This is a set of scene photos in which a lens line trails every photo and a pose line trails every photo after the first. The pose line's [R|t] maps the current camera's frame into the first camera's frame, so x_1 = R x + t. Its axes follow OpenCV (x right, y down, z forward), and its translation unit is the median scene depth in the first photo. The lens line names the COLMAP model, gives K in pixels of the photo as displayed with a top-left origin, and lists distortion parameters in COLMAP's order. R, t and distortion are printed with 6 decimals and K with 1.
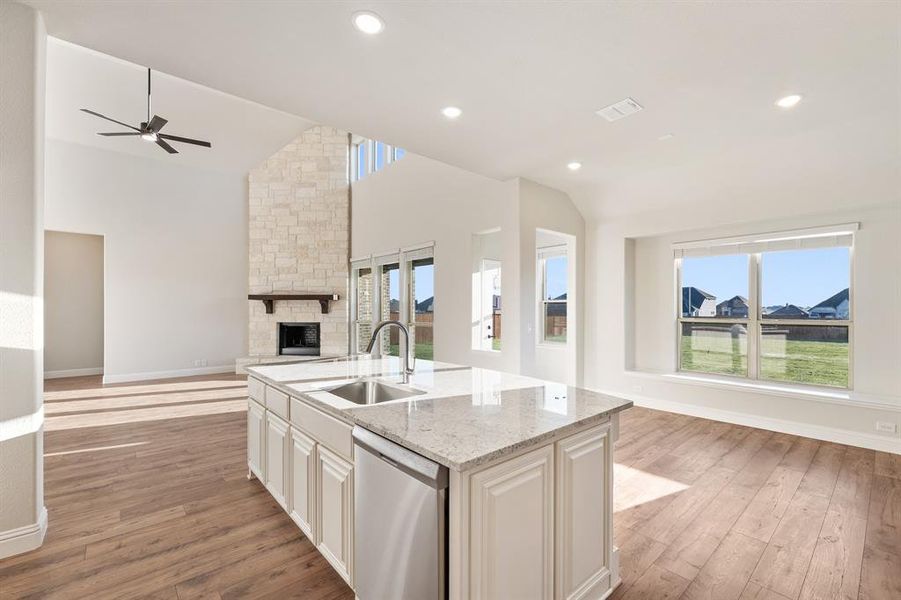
lens RADIAL K [[384.7, 0, 479.2], [0, 384.7, 303.0], [0, 0, 1]] dist [0.001120, -0.000016]
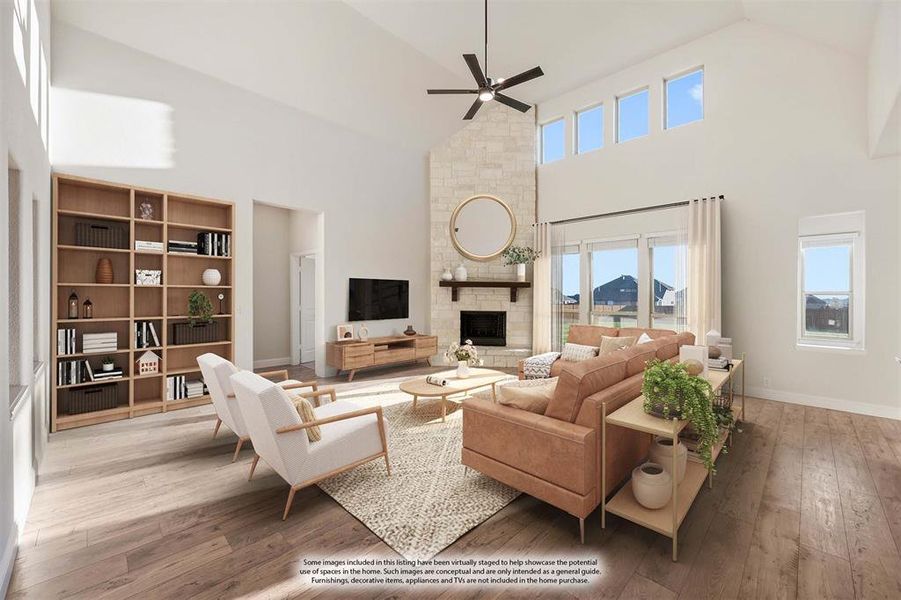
lens RADIAL K [[357.4, 0, 450.3], [0, 357.4, 294.4], [0, 0, 1]] dist [-0.000560, -0.000177]
pose [[0.998812, 0.007956, 0.048068, -0.593837], [-0.008278, 0.999945, 0.006507, 0.004727], [-0.048013, -0.006897, 0.998823, 0.125645]]
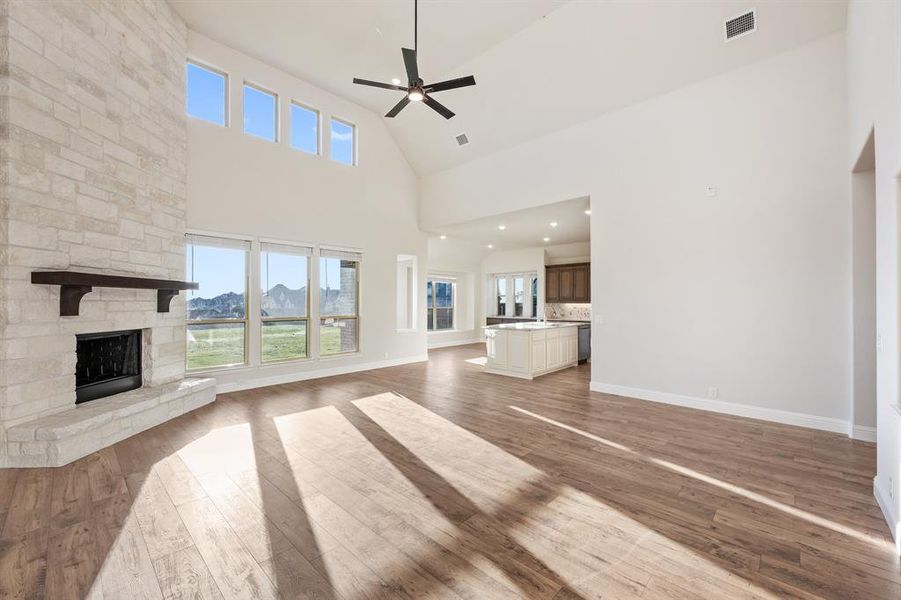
lens RADIAL K [[359.7, 0, 458.8], [0, 359.7, 293.6], [0, 0, 1]] dist [-0.000051, -0.000178]
pose [[-0.085218, 0.024629, 0.996058, -0.989475], [-0.010654, 0.999615, -0.025628, 0.007689], [-0.996305, -0.012796, -0.084923, 0.585529]]
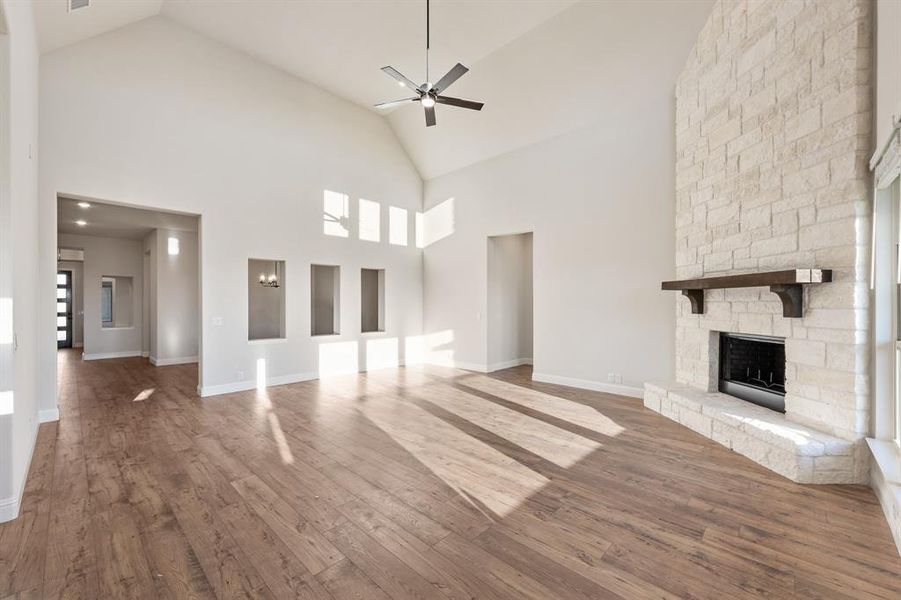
lens RADIAL K [[375.4, 0, 448.8], [0, 375.4, 306.3], [0, 0, 1]] dist [0.000944, -0.000022]
pose [[0.053485, 0.005512, -0.998553, -0.018474], [0.015545, 0.999859, 0.006352, 0.007300], [0.998448, -0.015862, 0.053391, 0.605217]]
